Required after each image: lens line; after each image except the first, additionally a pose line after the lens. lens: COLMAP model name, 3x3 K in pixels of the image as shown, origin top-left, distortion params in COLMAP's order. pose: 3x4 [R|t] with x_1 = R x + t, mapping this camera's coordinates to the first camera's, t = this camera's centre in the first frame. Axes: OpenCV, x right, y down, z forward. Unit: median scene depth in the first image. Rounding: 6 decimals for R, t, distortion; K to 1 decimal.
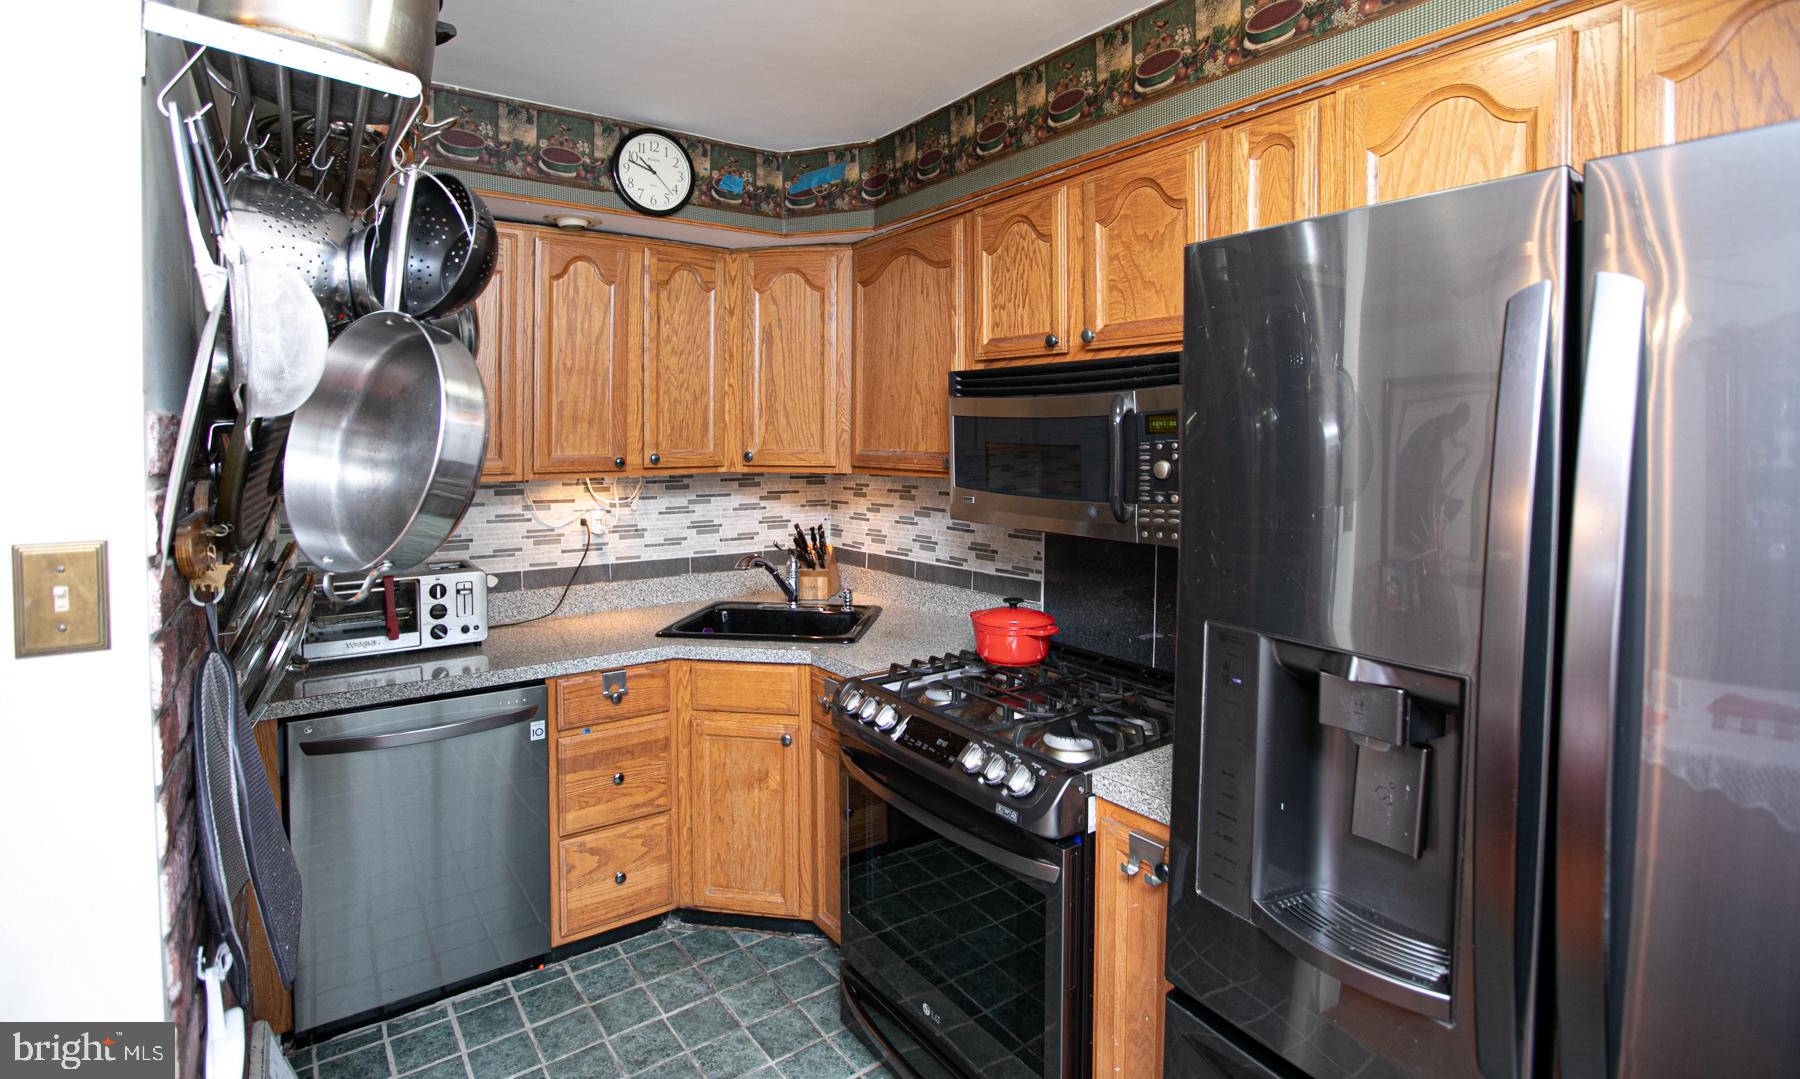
lens RADIAL K [[846.8, 0, 861.7], [0, 846.8, 455.2], [0, 0, 1]] dist [-0.071637, 0.039800]
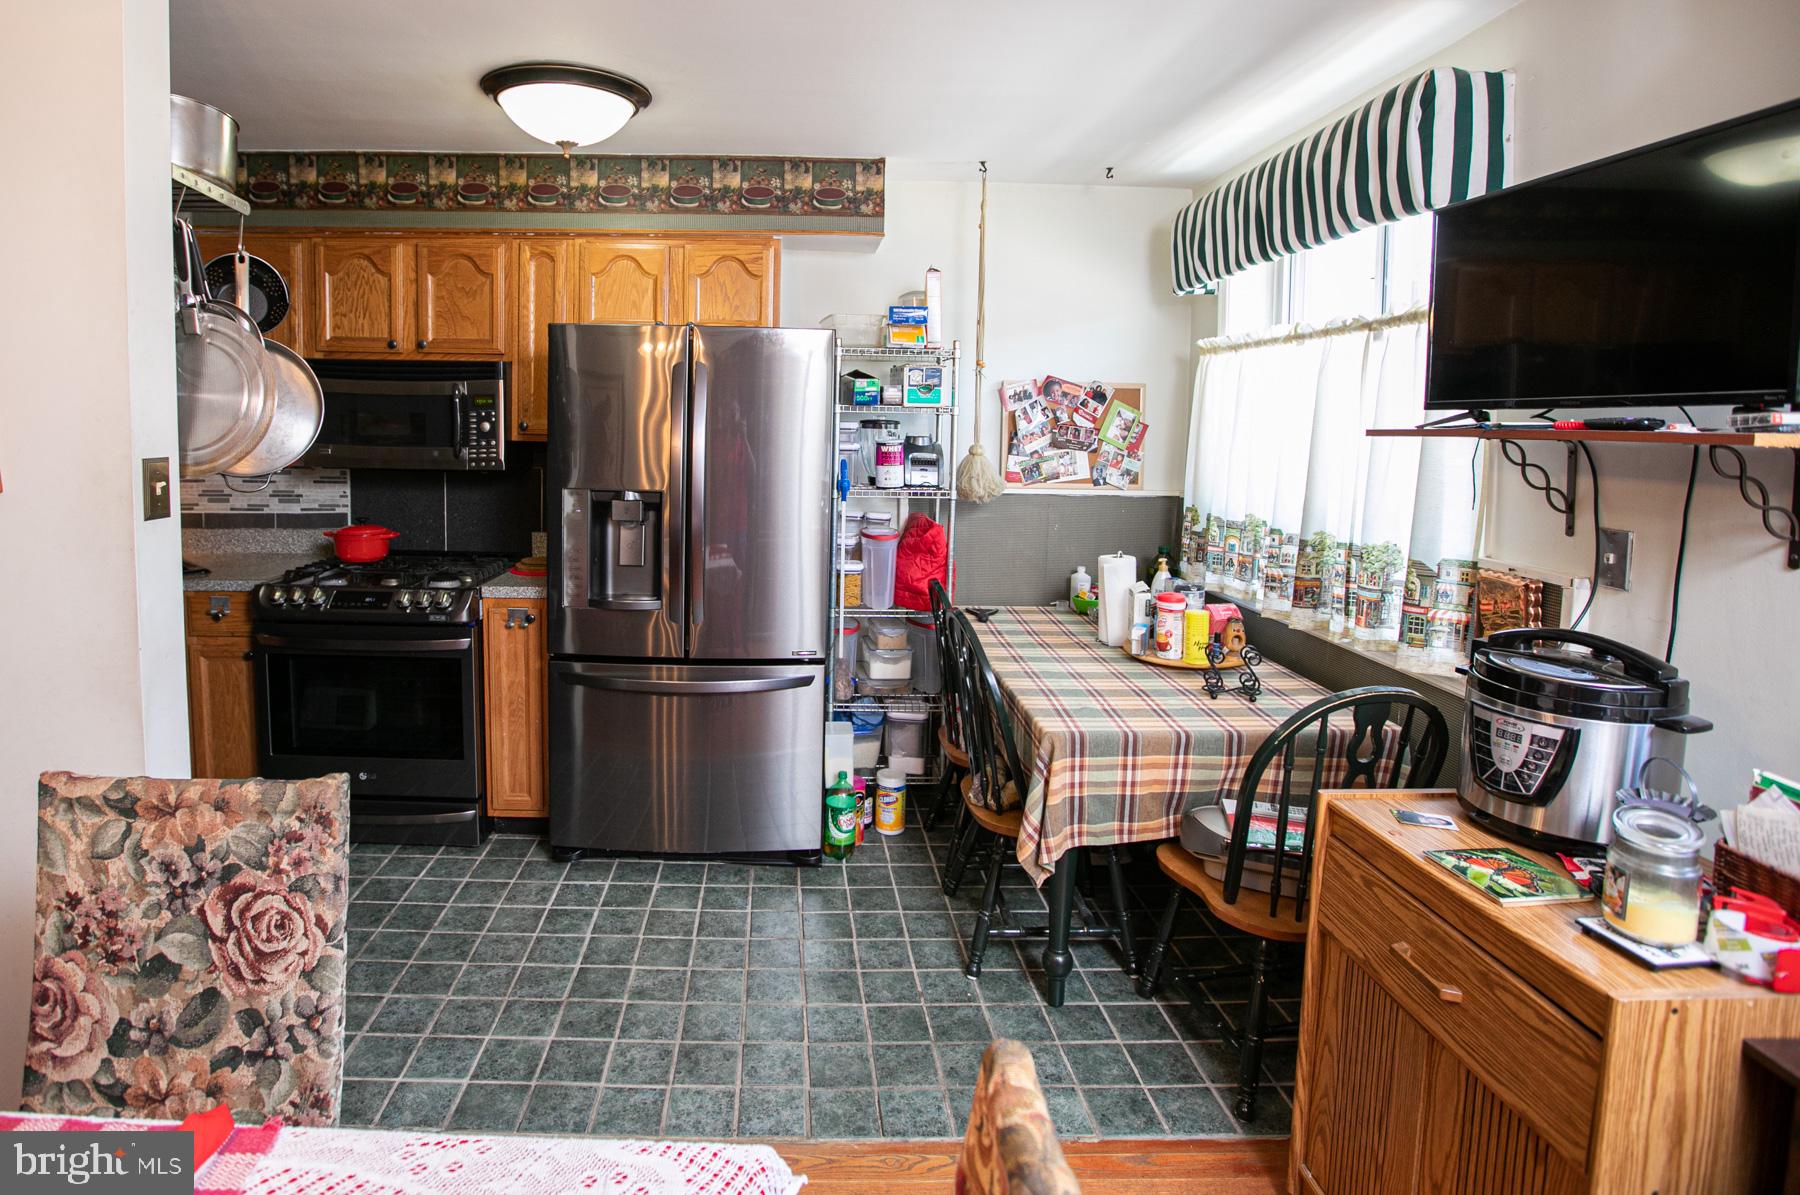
lens RADIAL K [[945.3, 0, 808.4], [0, 945.3, 490.9], [0, 0, 1]] dist [-0.059718, 0.018908]
pose [[0.555207, -0.055929, 0.829830, -0.652580], [0.001647, 0.997808, 0.066149, 0.015492], [-0.831711, -0.035360, 0.554082, -0.481230]]
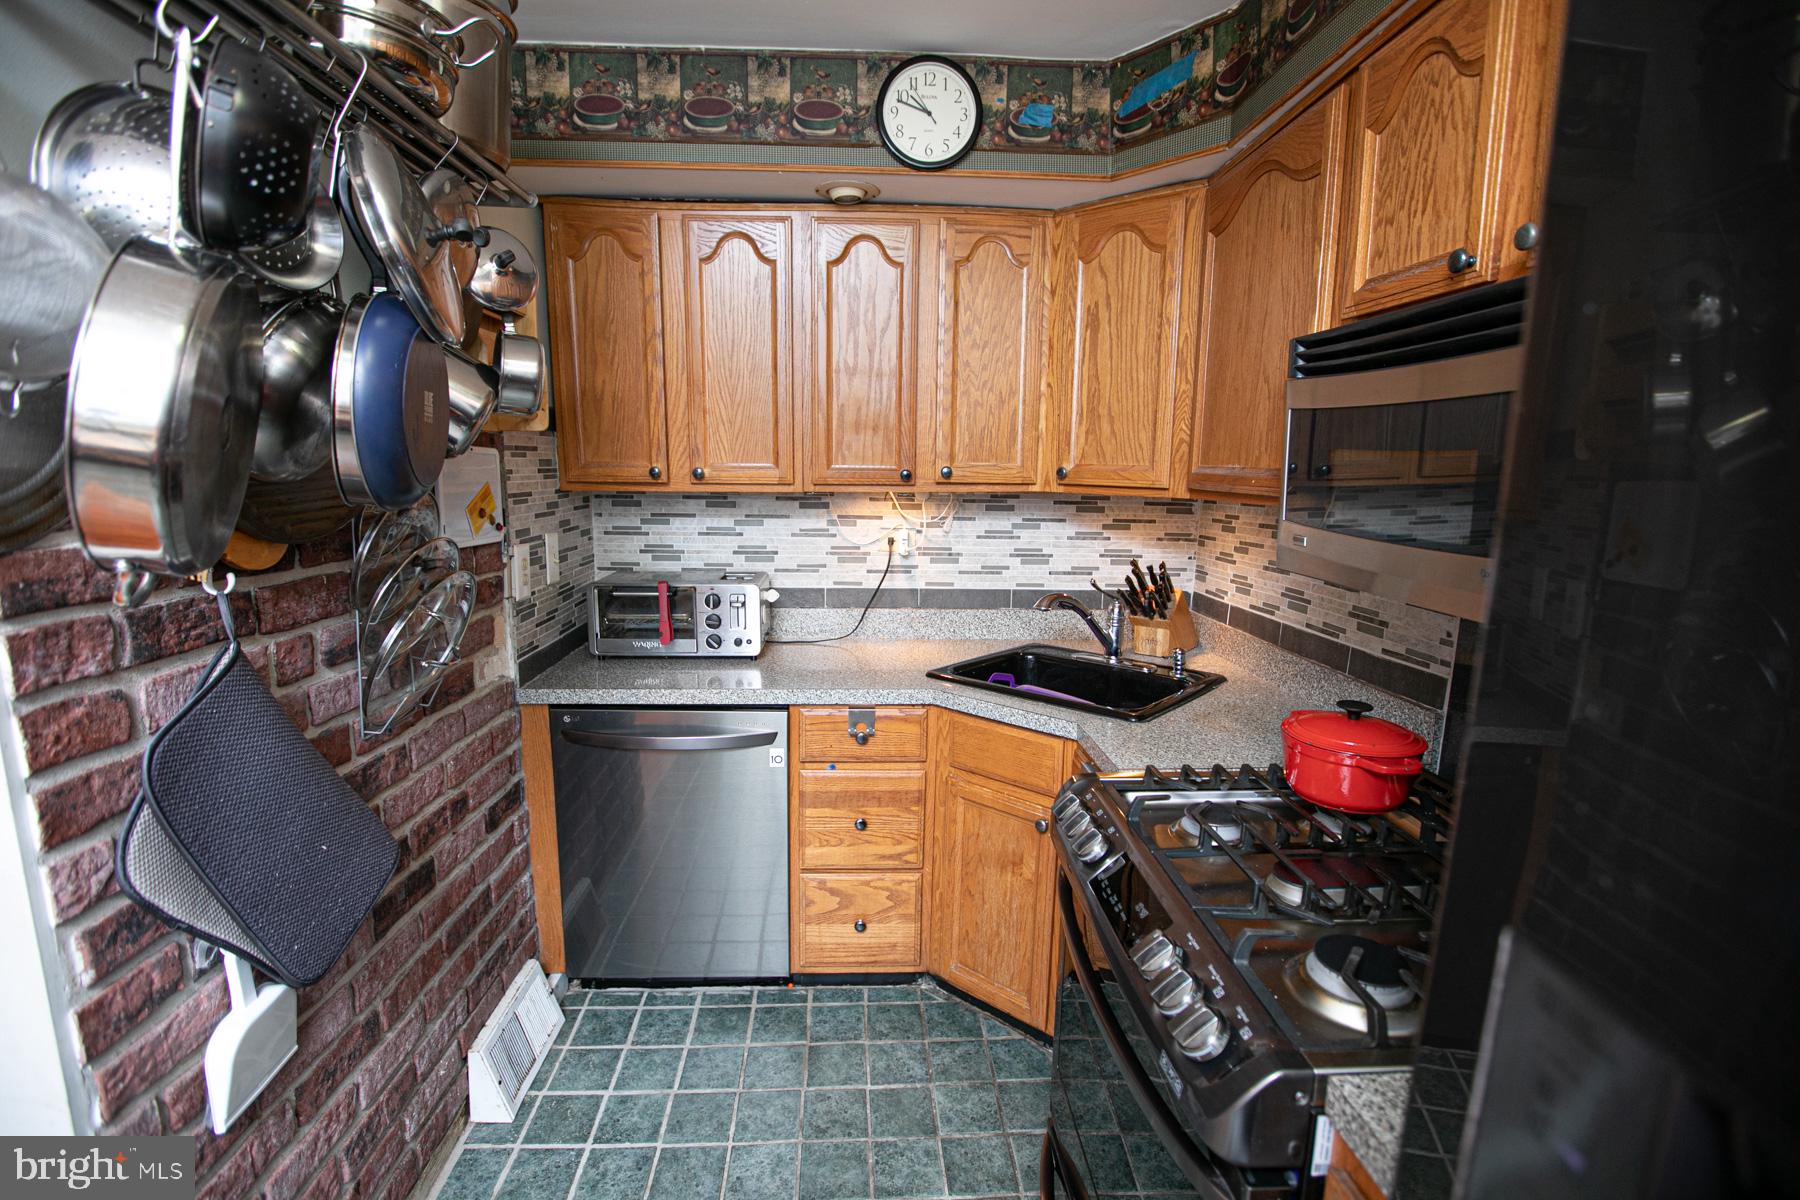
lens RADIAL K [[811.4, 0, 892.9], [0, 811.4, 592.8], [0, 0, 1]] dist [-0.063501, 0.029355]
pose [[0.849457, 0.095070, -0.519023, 0.167176], [-0.025785, 0.989939, 0.139127, 0.013707], [0.527028, -0.104799, 0.843362, 0.293386]]
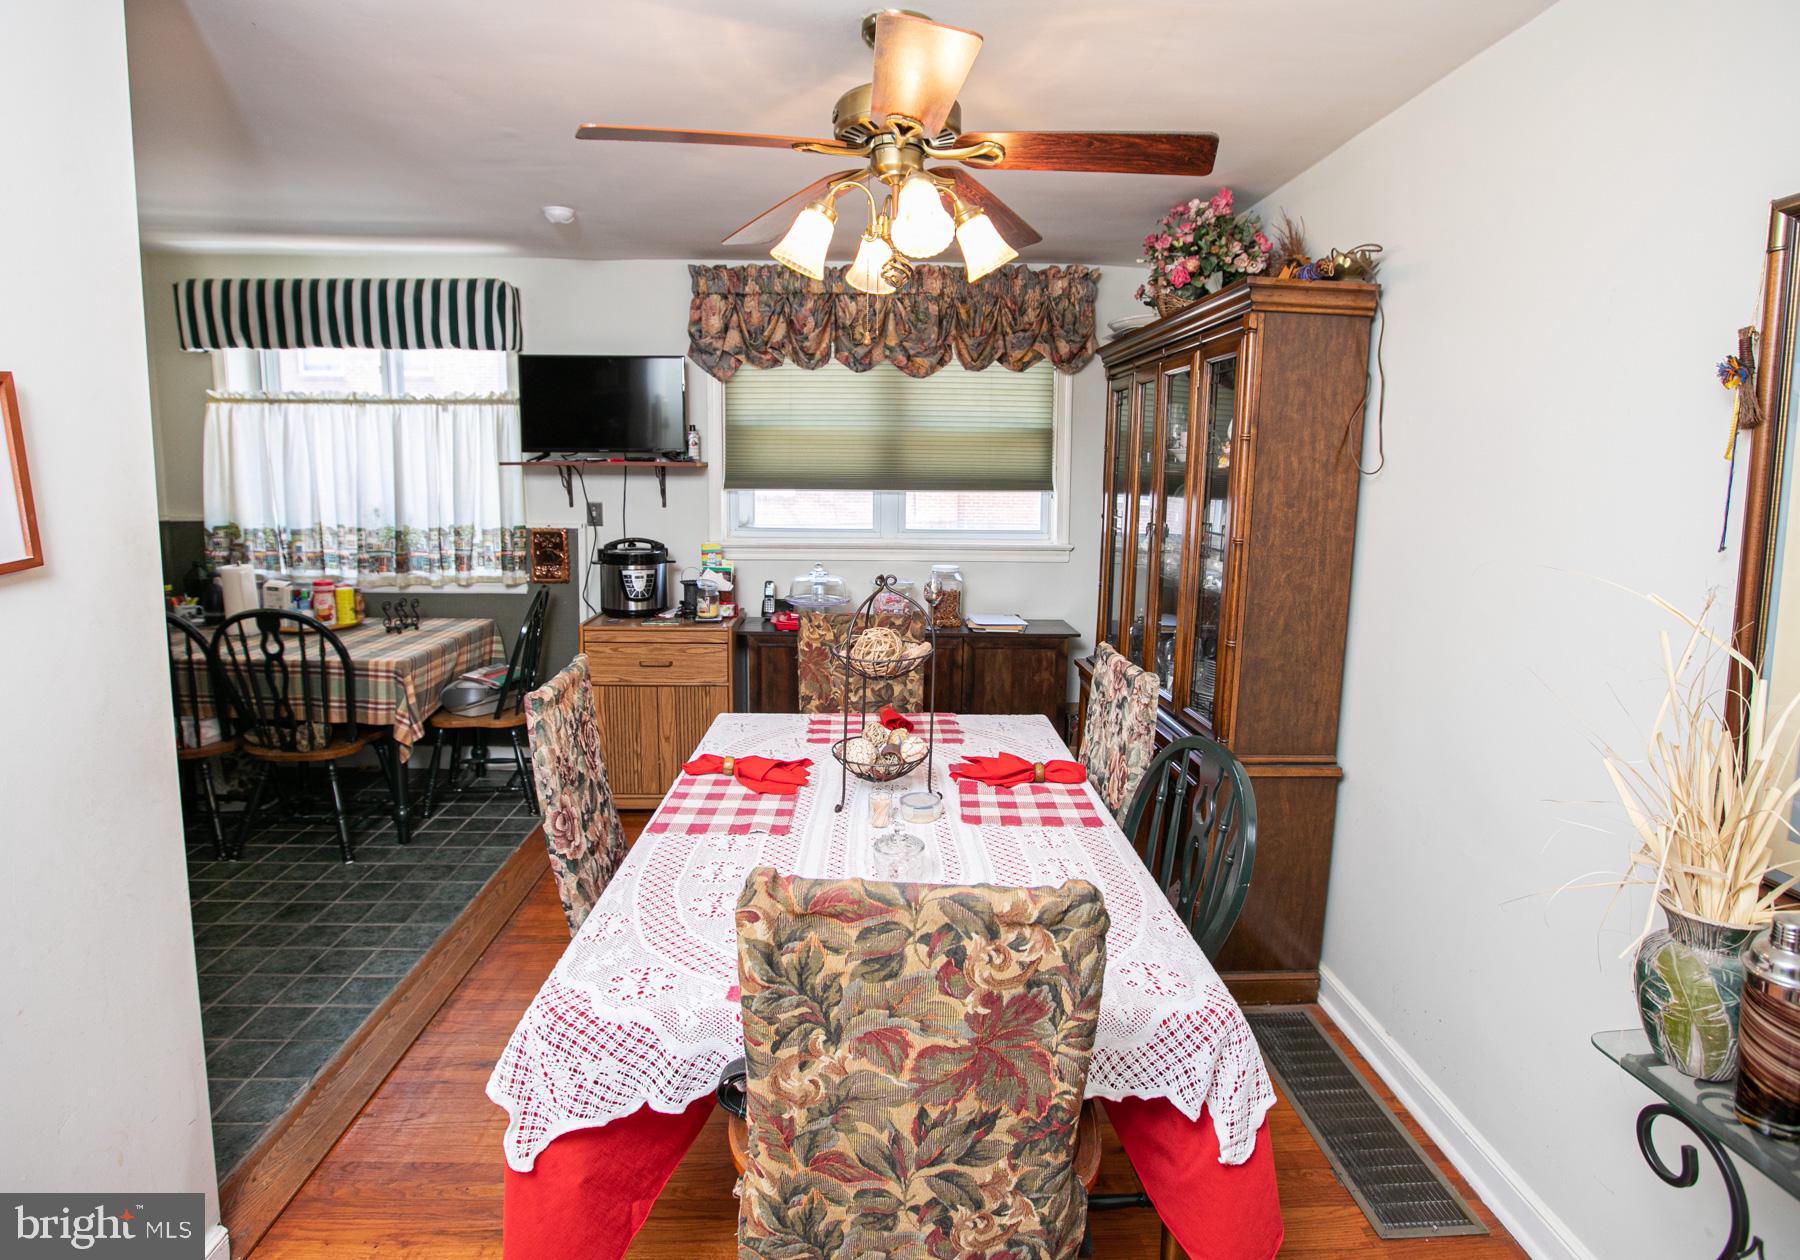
lens RADIAL K [[895.2, 0, 895.5], [0, 895.2, 578.4], [0, 0, 1]] dist [-0.063910, 0.029026]
pose [[-0.842122, -0.080145, 0.533298, -1.128726], [-0.003929, 0.989781, 0.142542, -0.006623], [-0.539273, 0.117943, -0.833831, 0.551938]]
